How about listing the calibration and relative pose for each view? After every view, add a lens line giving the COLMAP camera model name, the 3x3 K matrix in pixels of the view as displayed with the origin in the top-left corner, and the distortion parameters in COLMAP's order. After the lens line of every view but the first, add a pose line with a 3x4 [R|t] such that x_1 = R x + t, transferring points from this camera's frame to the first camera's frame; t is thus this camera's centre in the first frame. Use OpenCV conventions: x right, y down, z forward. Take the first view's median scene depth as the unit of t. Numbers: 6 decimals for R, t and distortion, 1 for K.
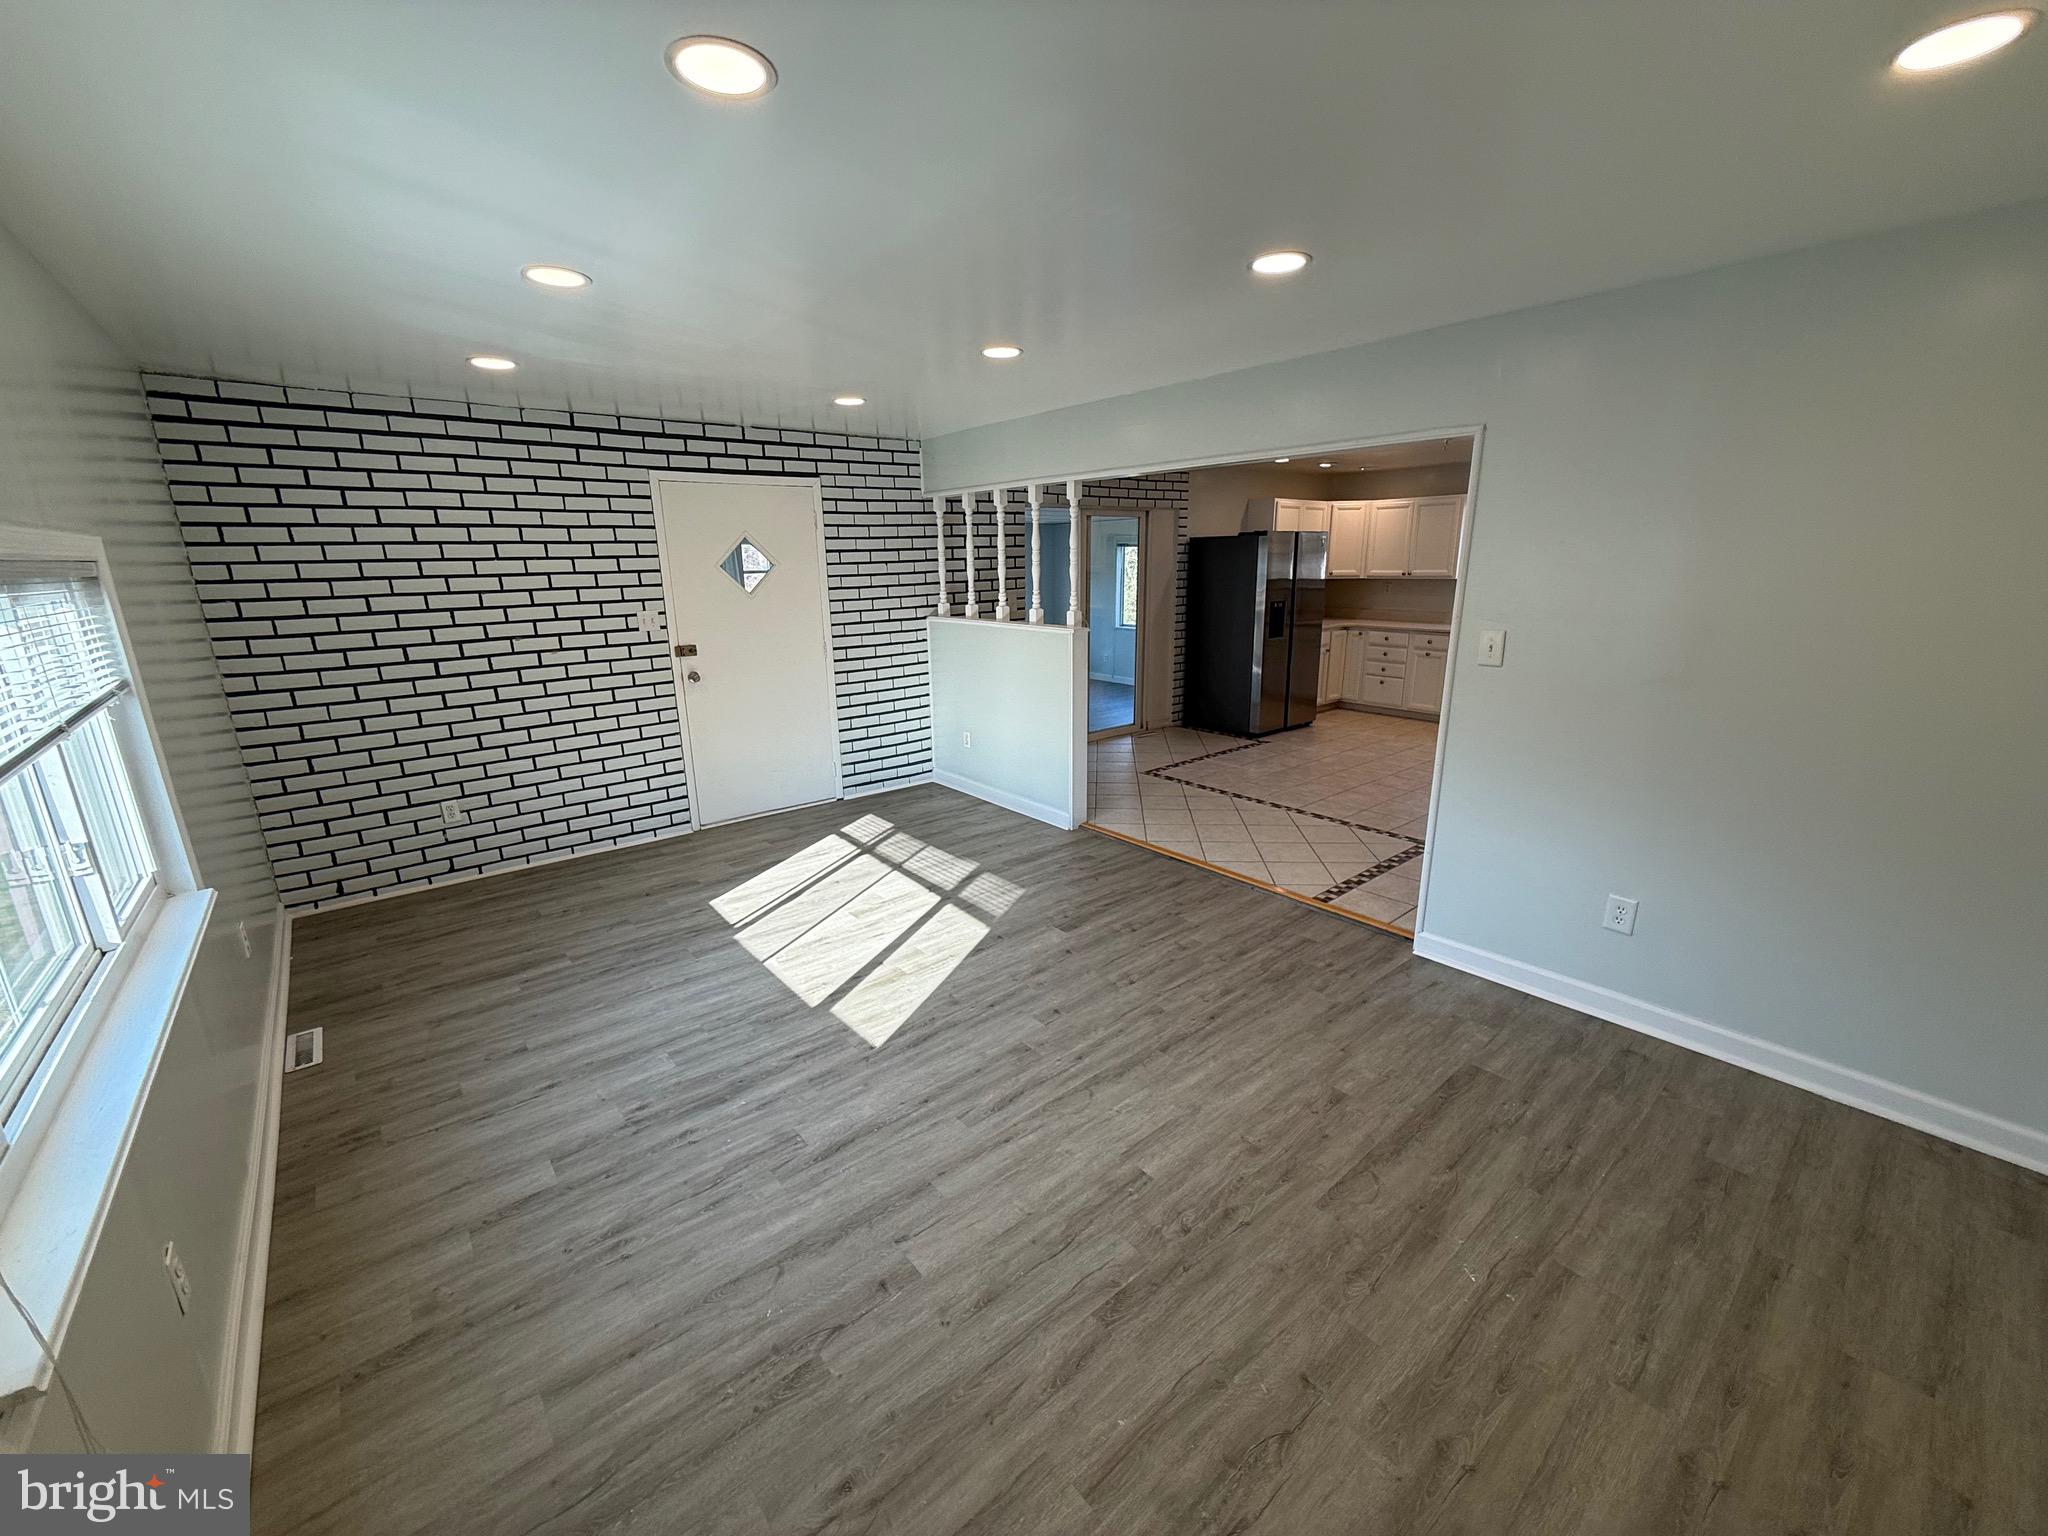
lens RADIAL K [[809.1, 0, 1029.0], [0, 809.1, 771.1], [0, 0, 1]] dist [0.001578, 0.000022]
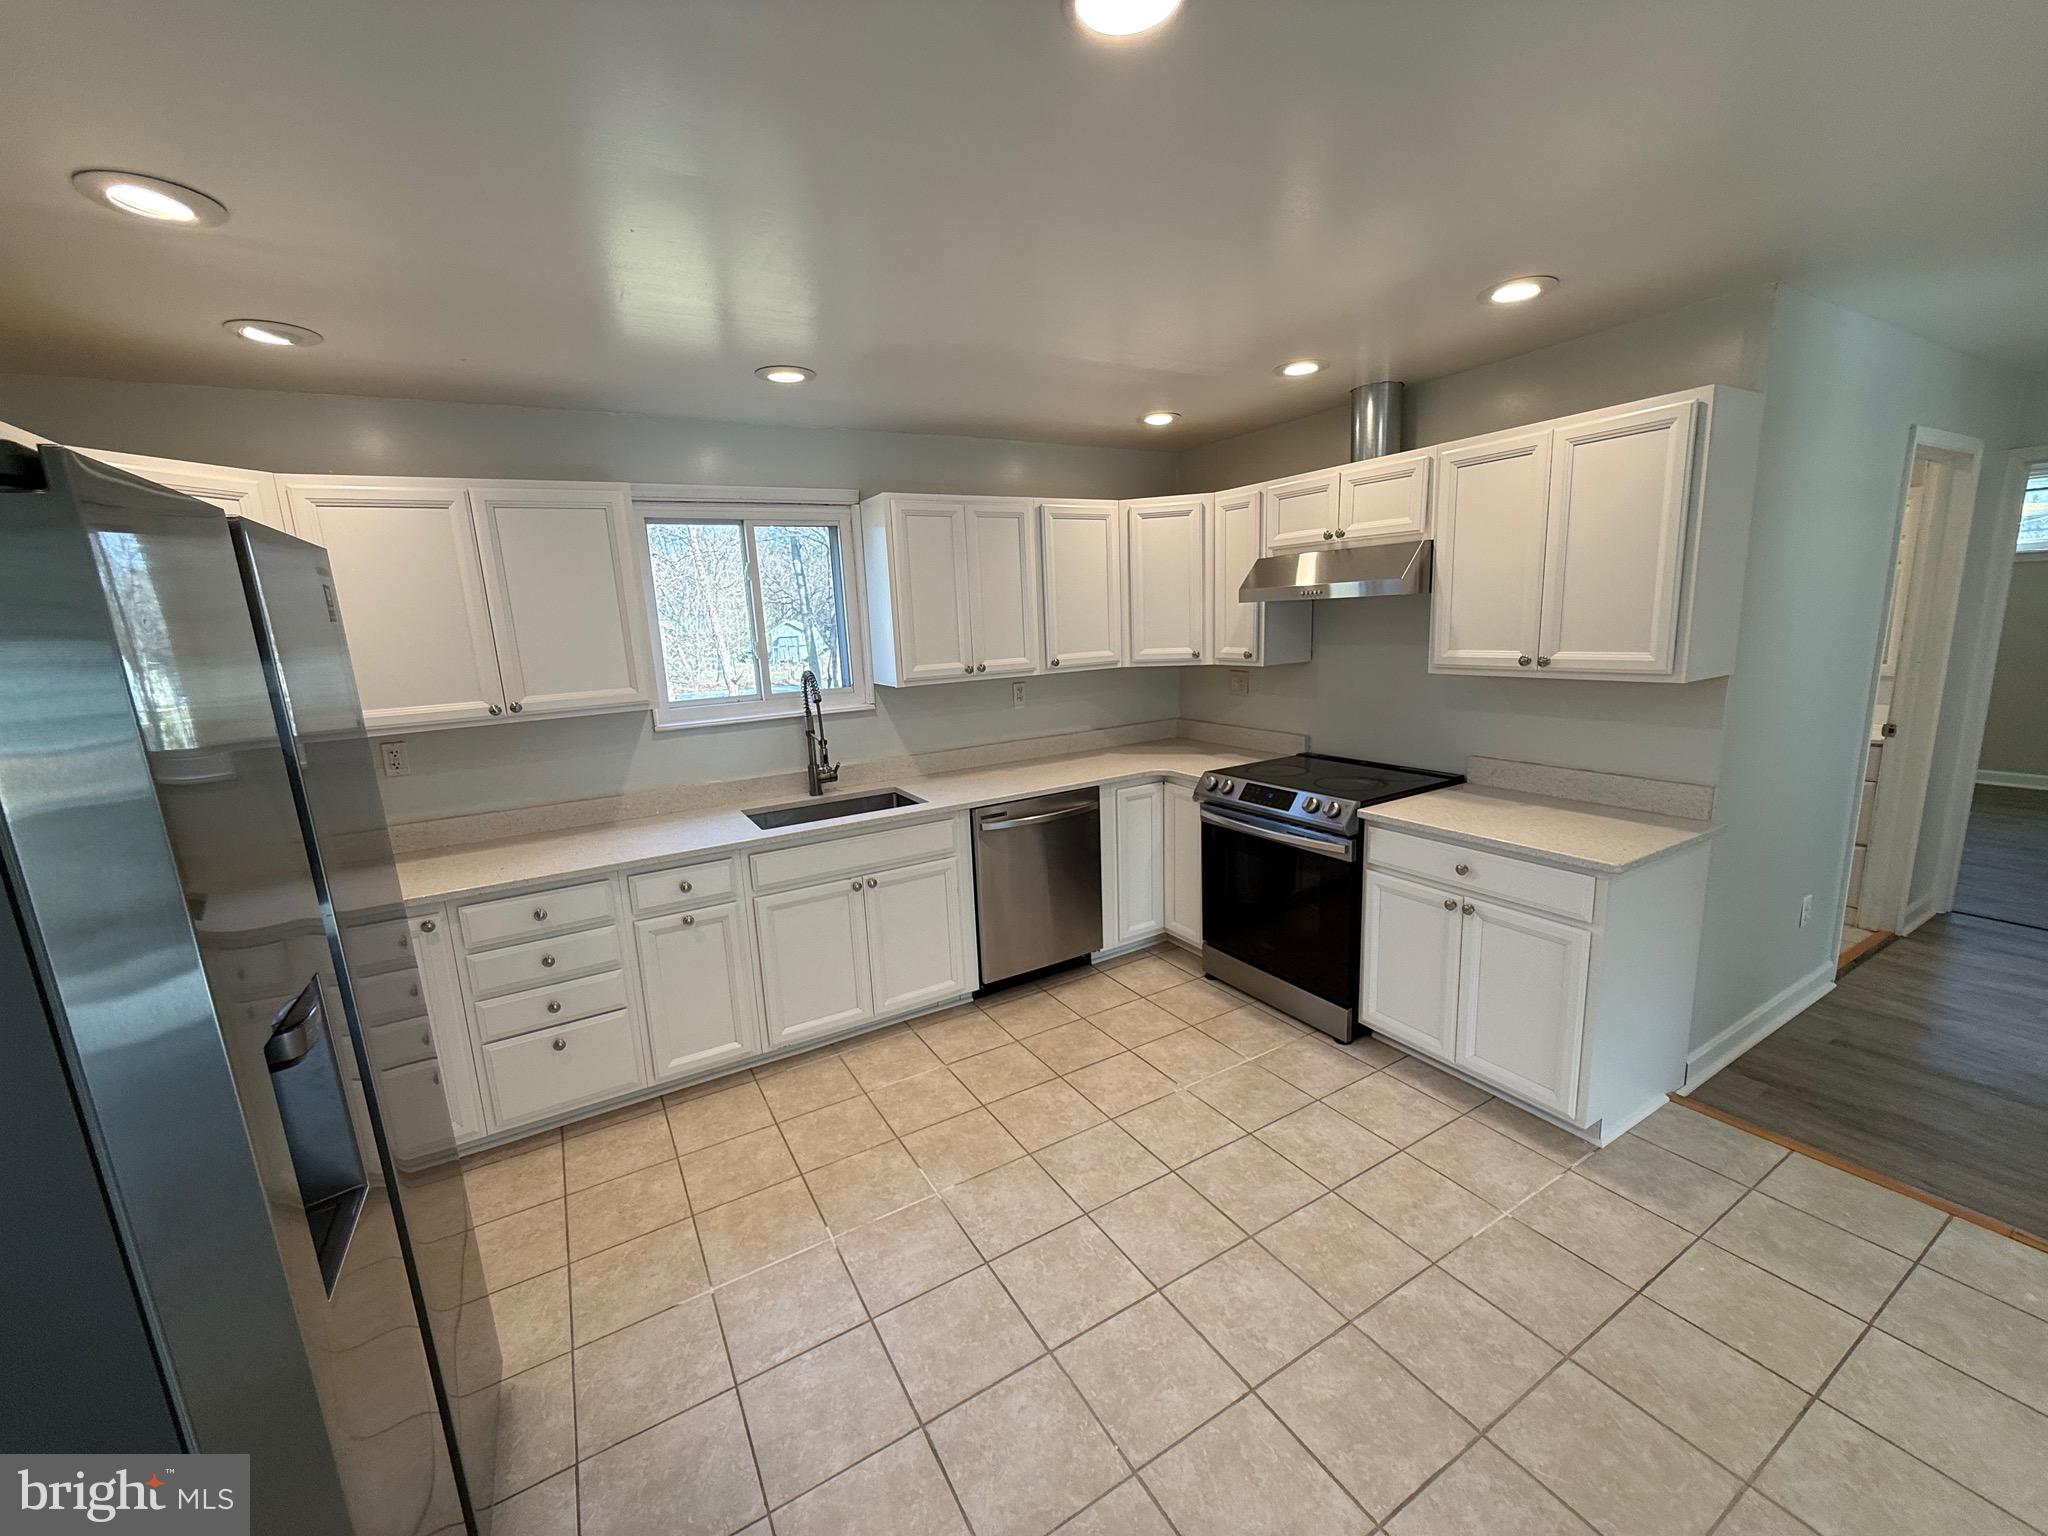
lens RADIAL K [[814.0, 0, 1028.0], [0, 814.0, 769.2], [0, 0, 1]] dist [0.001598, -0.000188]
pose [[0.163403, -0.181573, 0.969707, 0.199903], [0.297679, 0.946180, 0.127006, -0.226353], [-0.940578, 0.267908, 0.208659, 0.835769]]
